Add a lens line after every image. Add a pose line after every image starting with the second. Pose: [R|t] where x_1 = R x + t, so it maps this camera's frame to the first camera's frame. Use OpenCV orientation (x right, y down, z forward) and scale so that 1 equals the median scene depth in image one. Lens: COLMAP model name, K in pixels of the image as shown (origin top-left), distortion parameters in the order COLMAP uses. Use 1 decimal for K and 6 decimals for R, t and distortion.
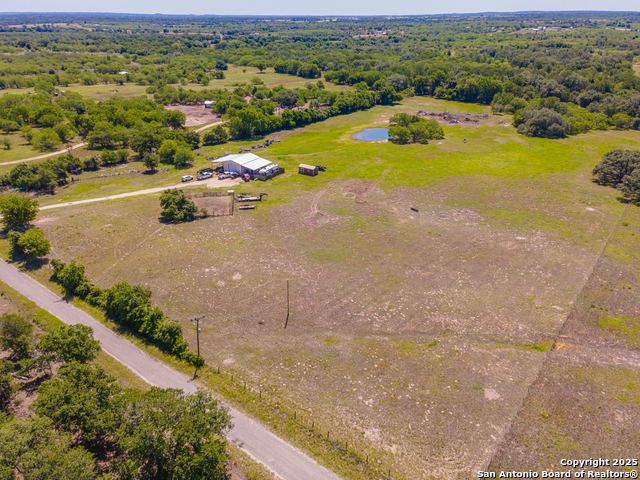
lens RADIAL K [[455.1, 0, 320.0], [0, 455.1, 241.7], [0, 0, 1]] dist [0.048313, 0.011996]
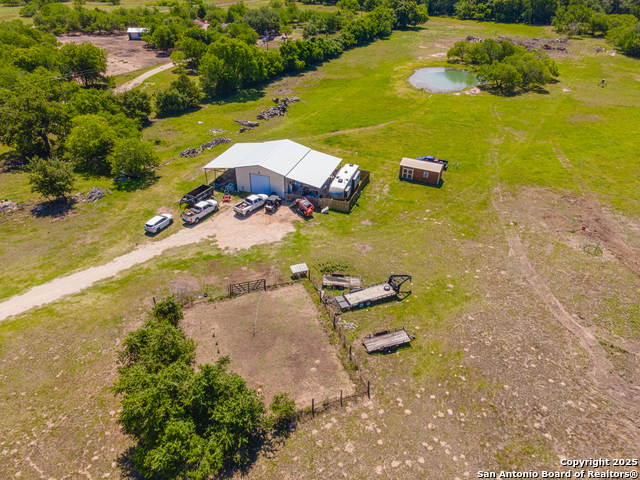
lens RADIAL K [[455.1, 0, 318.2], [0, 455.1, 239.4], [0, 0, 1]] dist [0.048313, 0.011996]
pose [[0.984829, -0.088969, 0.148983, -0.169689], [0.069730, 0.989096, 0.129722, -0.131567], [-0.158900, -0.117365, 0.980294, 0.465042]]
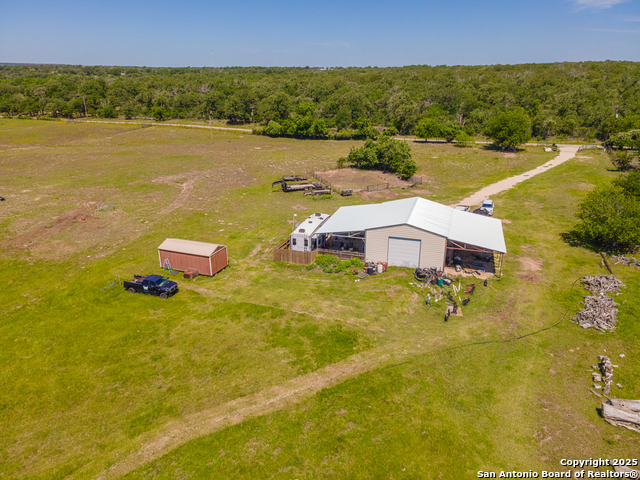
lens RADIAL K [[455.1, 0, 318.4], [0, 455.1, 240.9], [0, 0, 1]] dist [0.048313, 0.011996]
pose [[-0.978246, 0.073948, -0.193823, -0.041055], [-0.090501, 0.688588, 0.719483, -0.324108], [0.186668, 0.721372, -0.666916, 1.008179]]
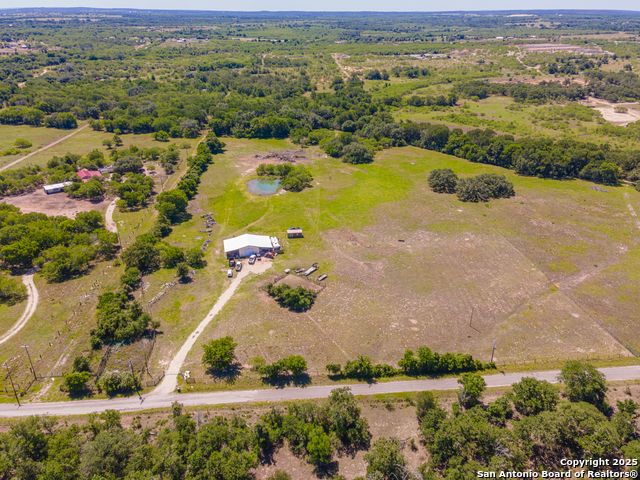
lens RADIAL K [[455.1, 0, 316.5], [0, 455.1, 239.9], [0, 0, 1]] dist [0.048313, 0.011996]
pose [[0.734564, -0.297503, 0.609842, -0.622977], [0.295163, 0.949368, 0.107608, -0.215555], [-0.610978, 0.100958, 0.785184, -0.008224]]
